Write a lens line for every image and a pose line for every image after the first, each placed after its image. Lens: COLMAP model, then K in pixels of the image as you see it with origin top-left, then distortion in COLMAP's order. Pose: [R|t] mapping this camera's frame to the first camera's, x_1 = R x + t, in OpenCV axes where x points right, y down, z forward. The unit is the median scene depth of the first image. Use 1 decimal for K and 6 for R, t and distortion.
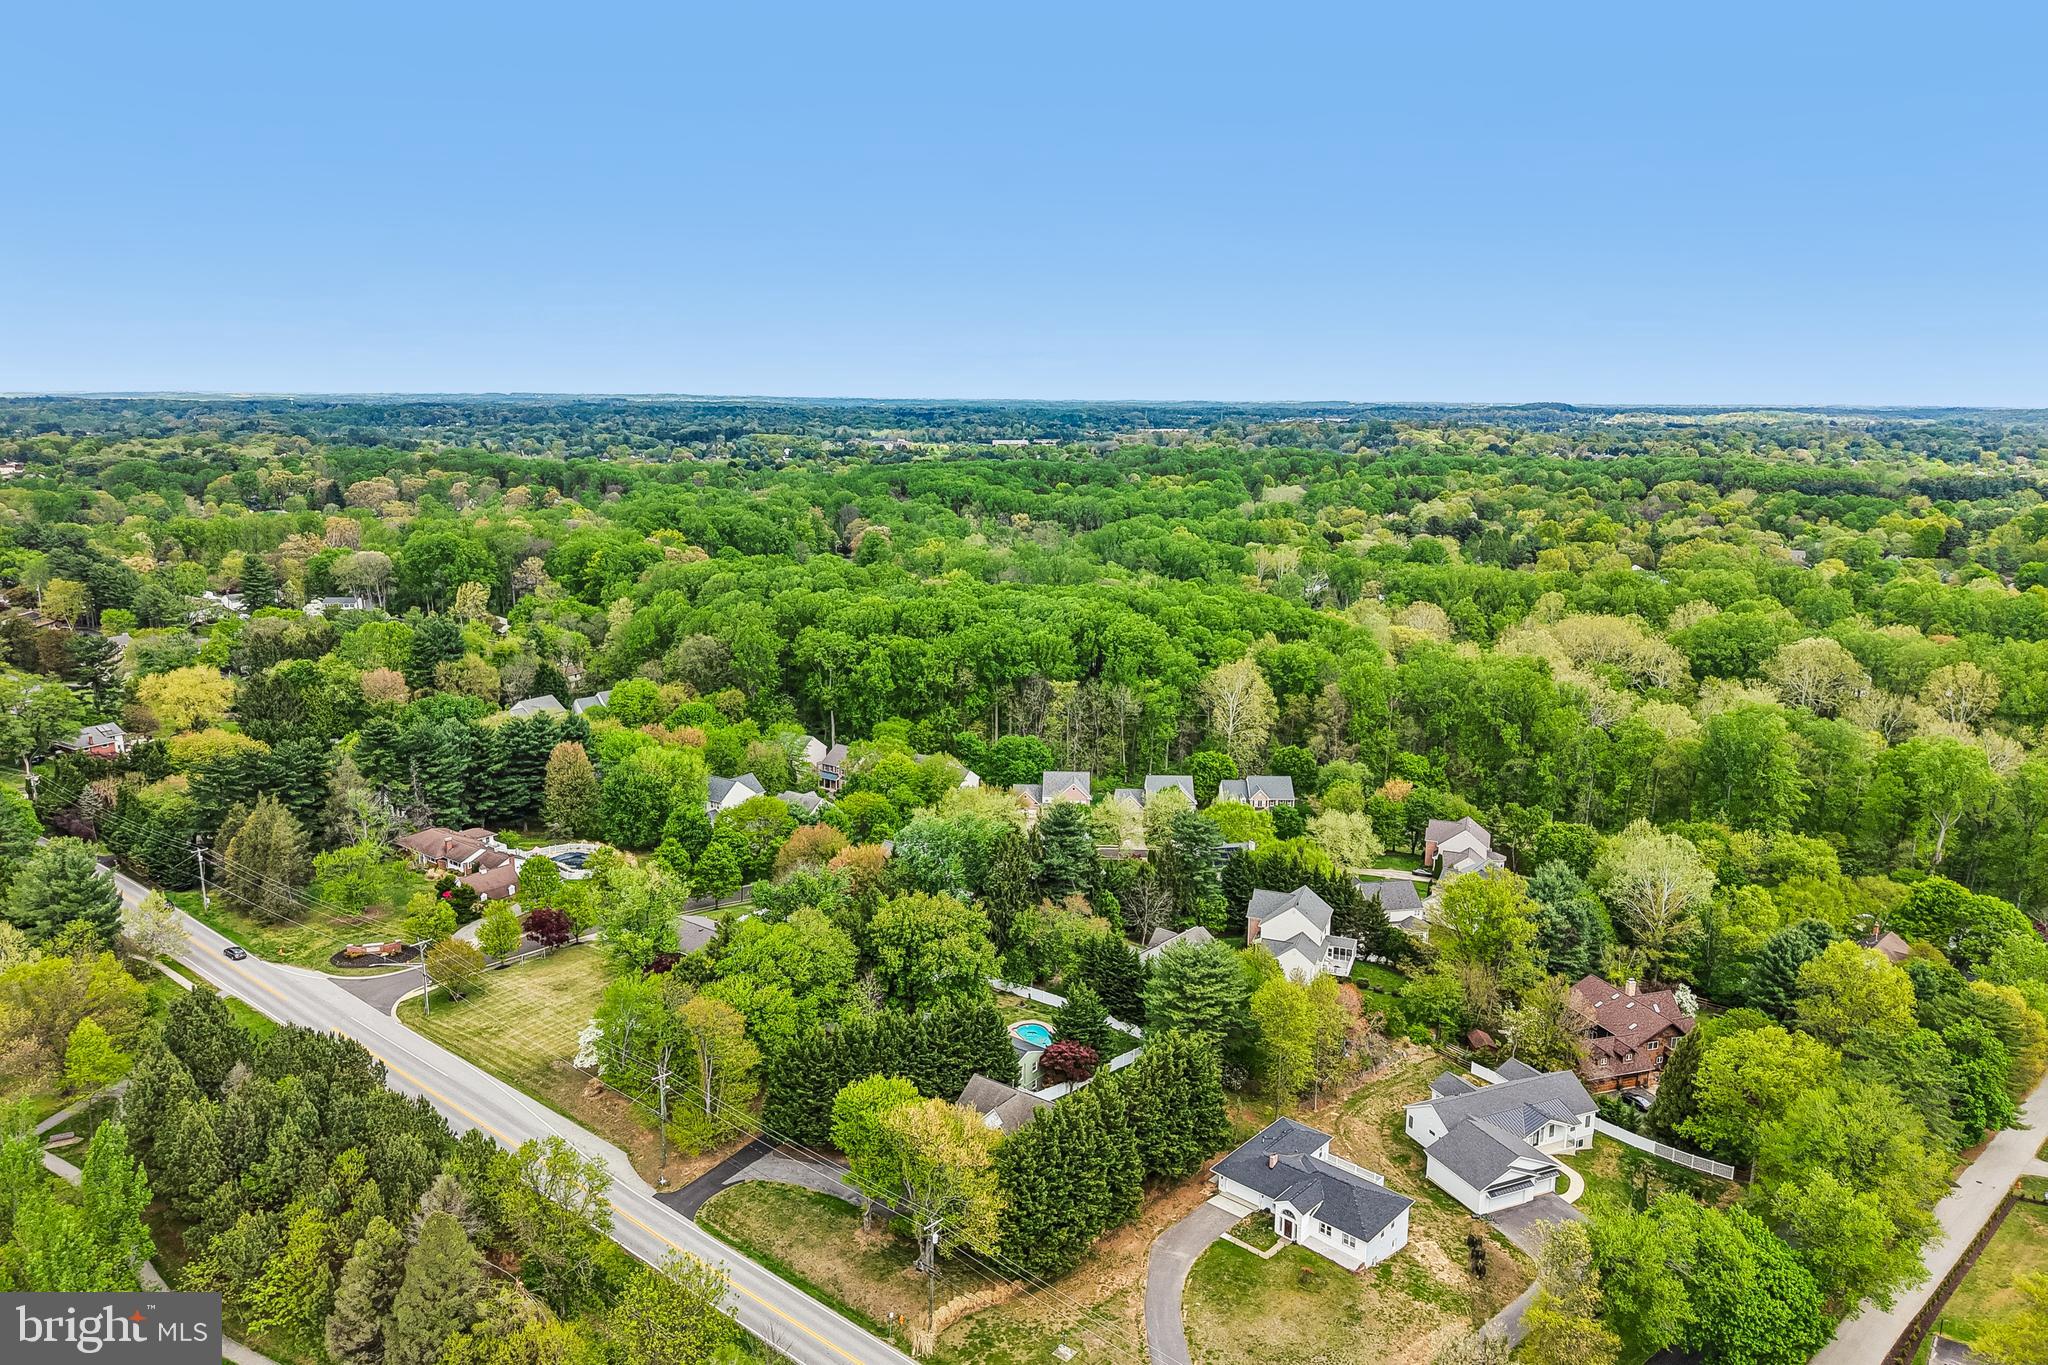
lens RADIAL K [[1359.3, 0, 1021.2], [0, 1359.3, 649.7], [0, 0, 1]] dist [0.037431, -0.001072]
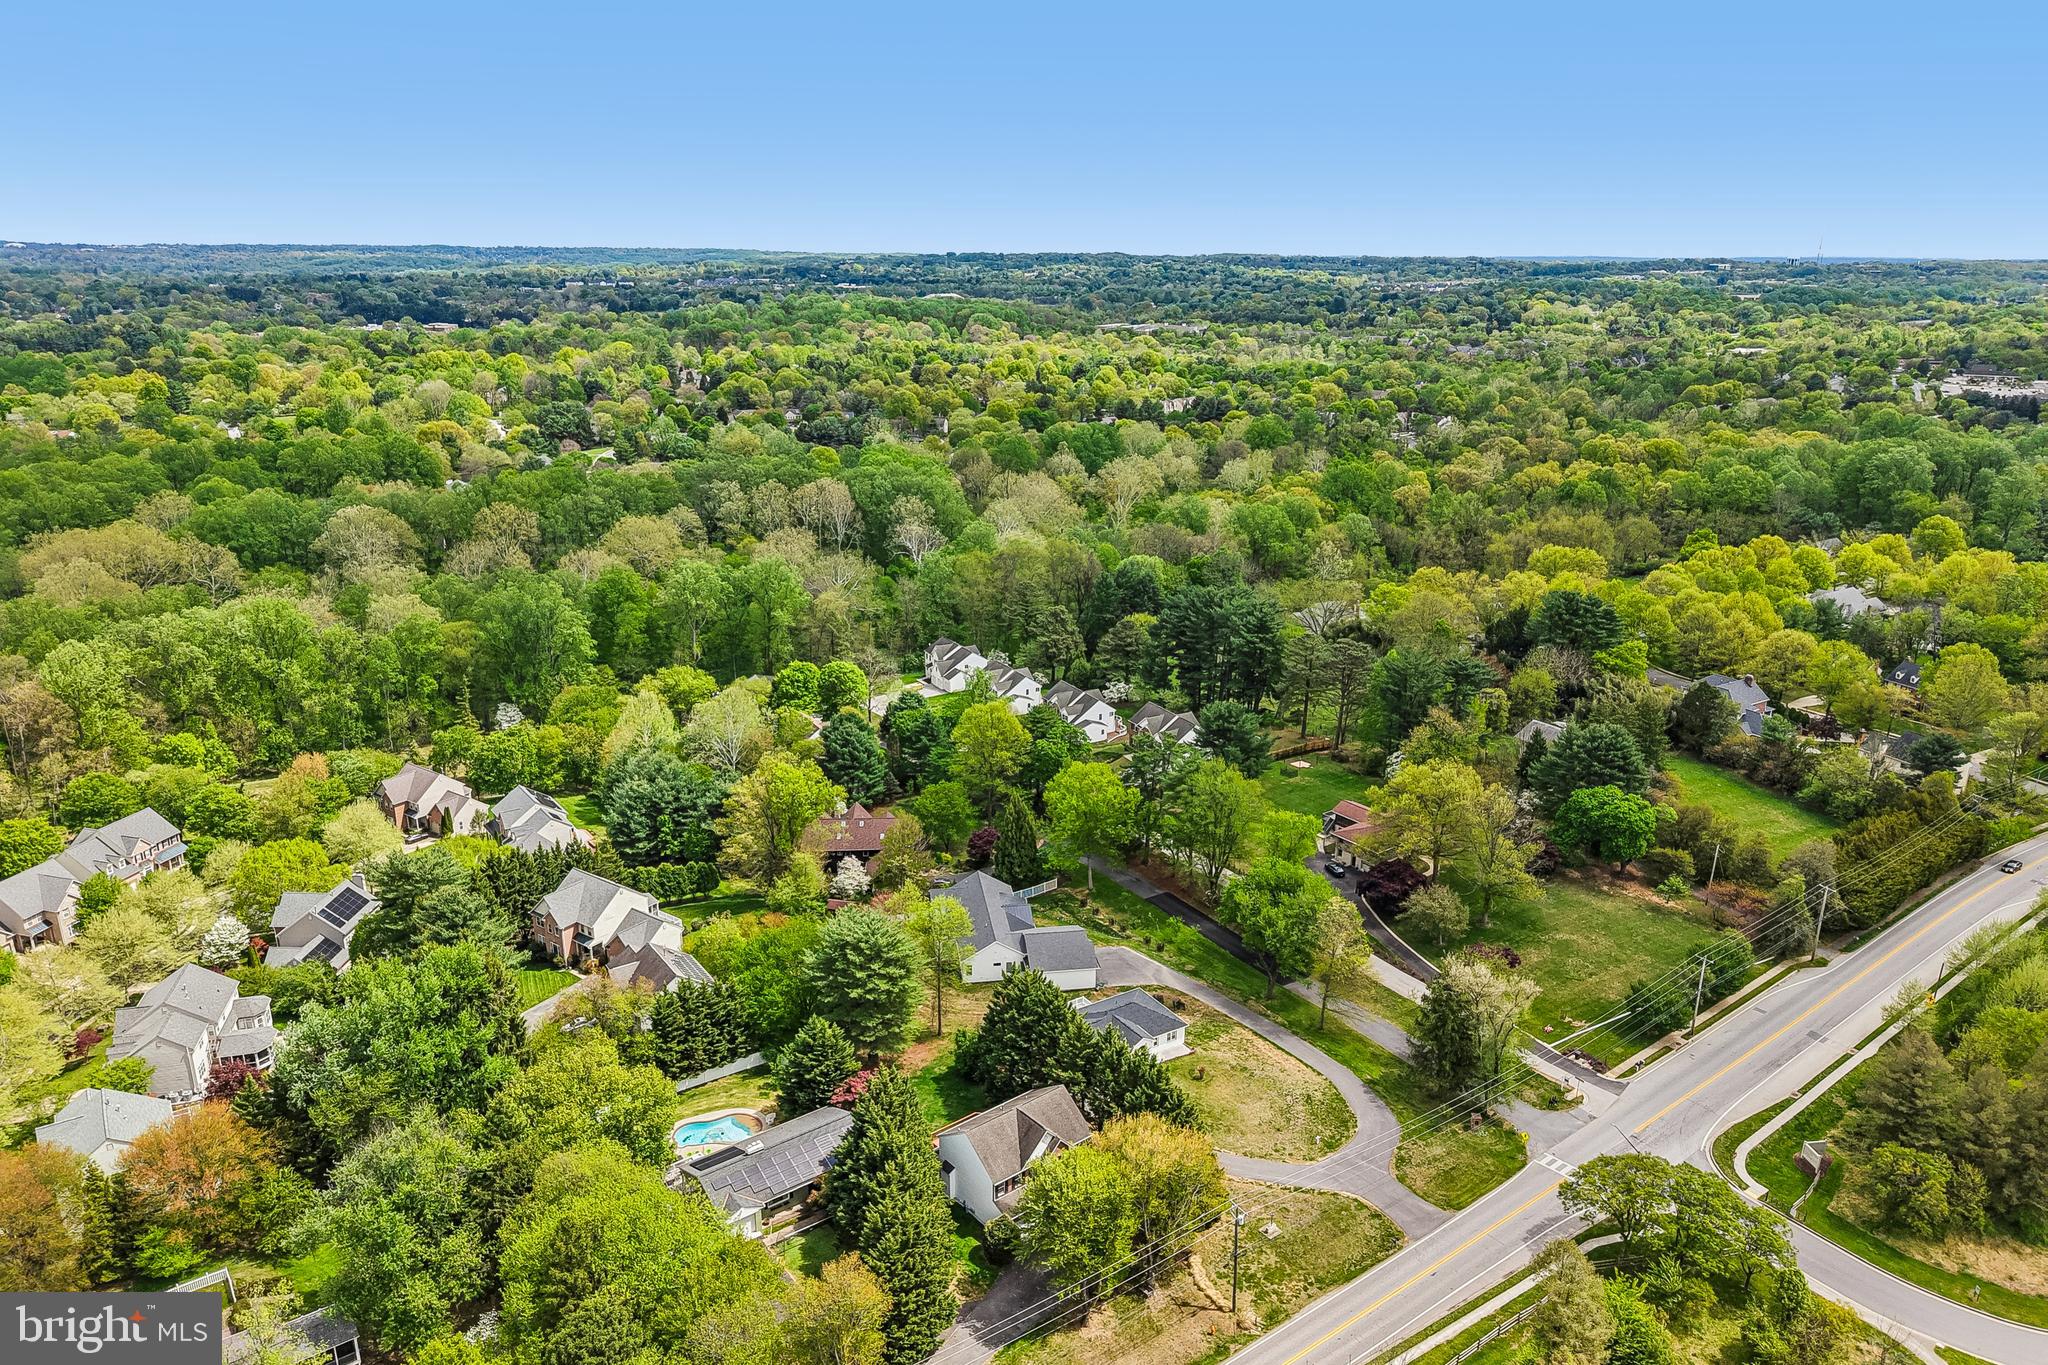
lens RADIAL K [[1359.3, 0, 1021.2], [0, 1359.3, 649.7], [0, 0, 1]] dist [0.037431, -0.001072]
pose [[0.253092, -0.281503, 0.925581, -0.677370], [0.175318, 0.954235, 0.242278, -0.171160], [-0.951424, 0.100952, 0.290862, 0.614628]]
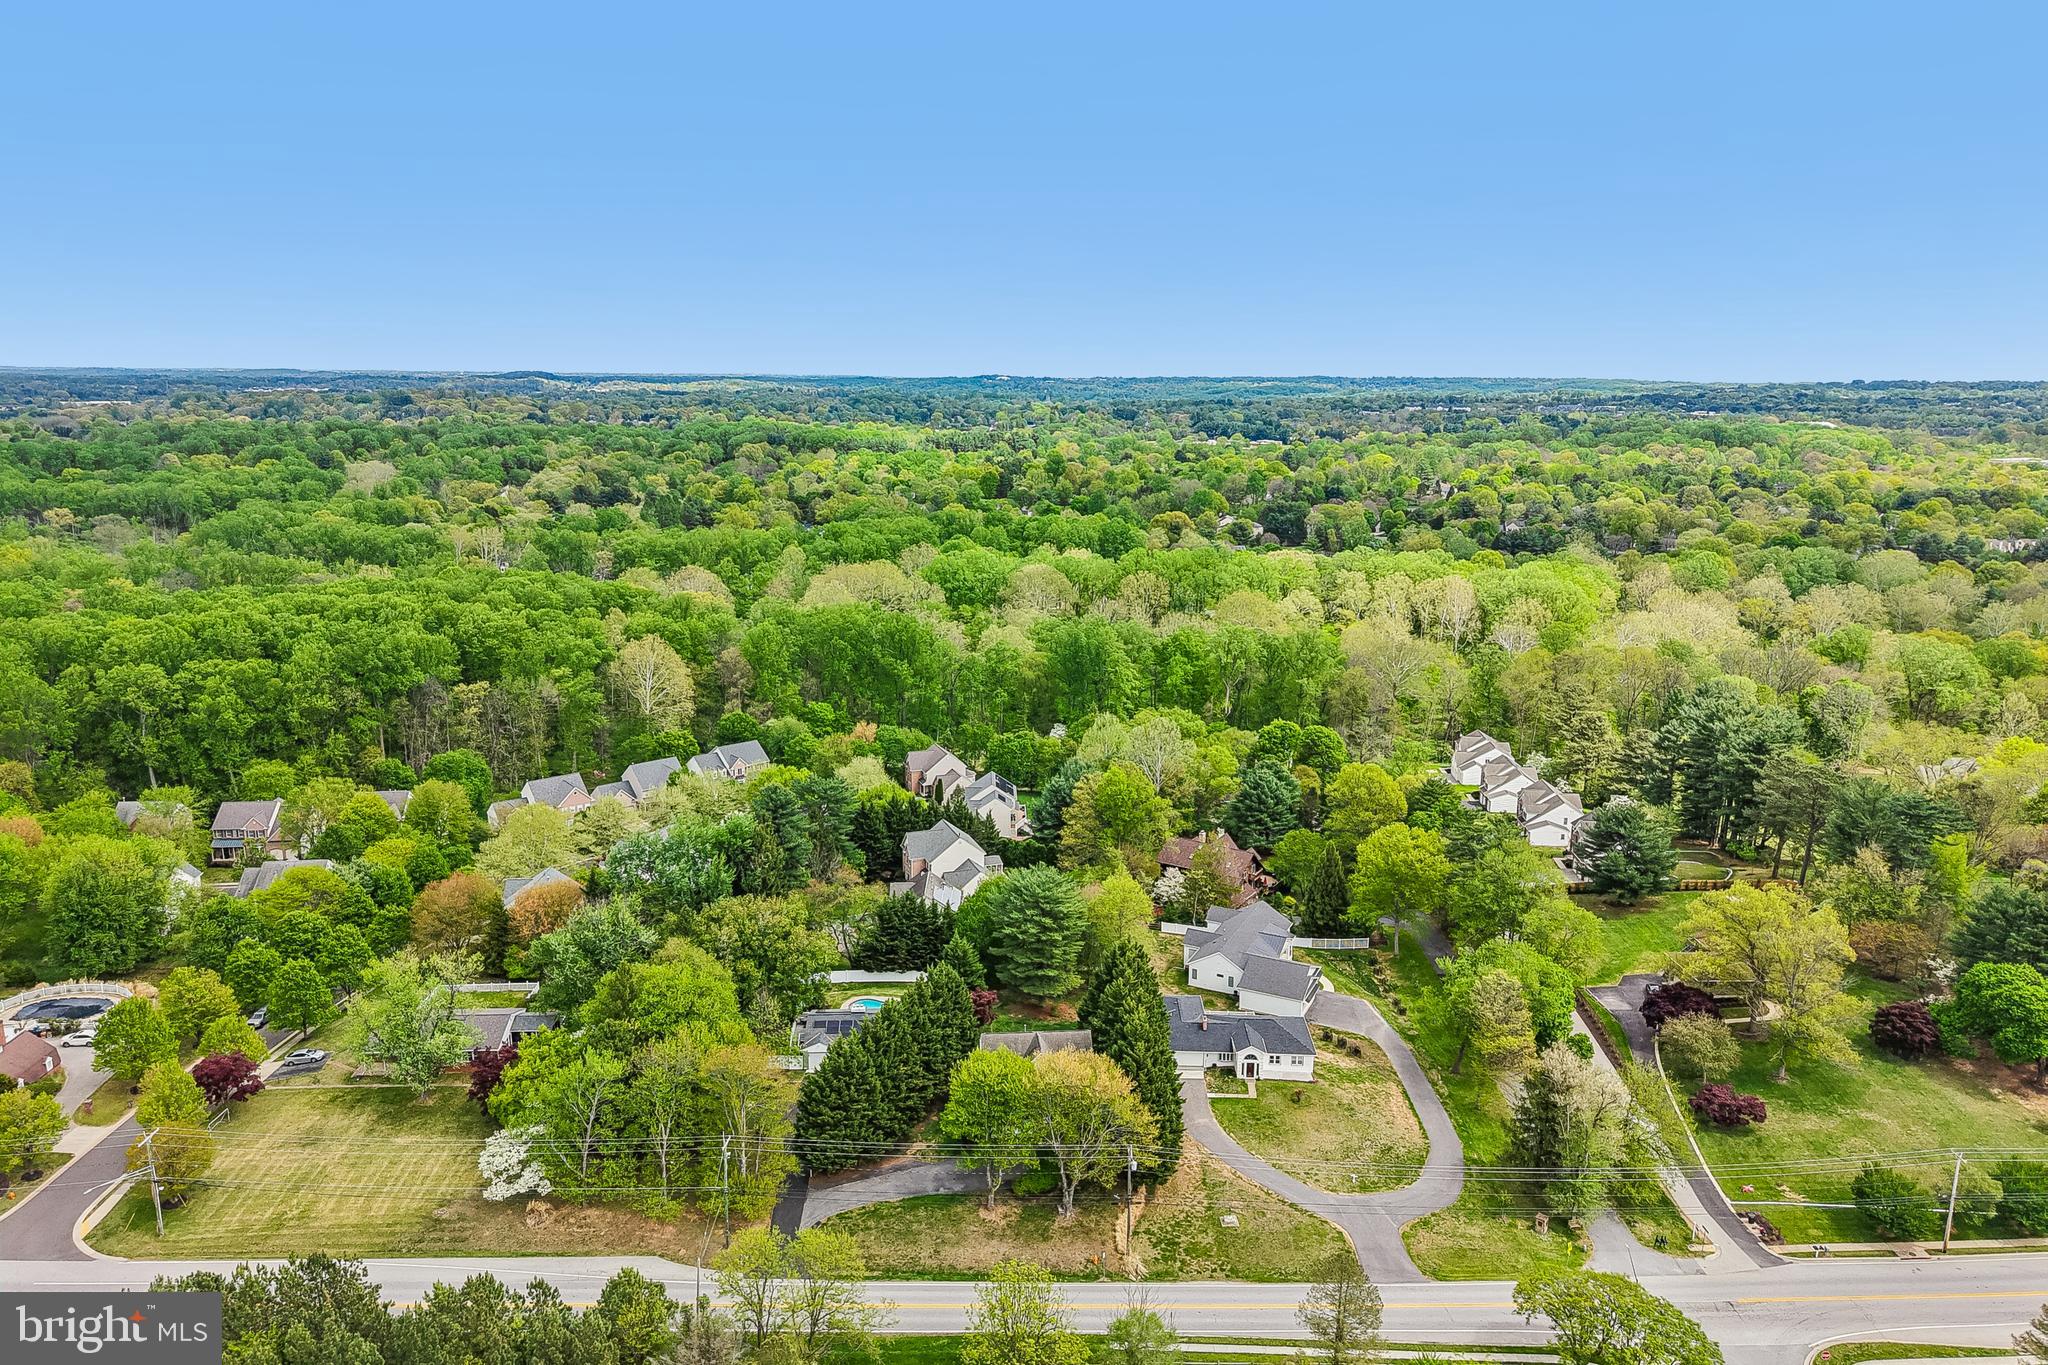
lens RADIAL K [[1373.5, 0, 1024.0], [0, 1373.5, 682.5], [0, 0, 1]] dist [0.035571, -0.040232]
pose [[0.757270, -0.146010, 0.636571, -0.557320], [0.118392, 0.989231, 0.086059, -0.024661], [-0.642281, 0.010195, 0.766401, 0.187173]]
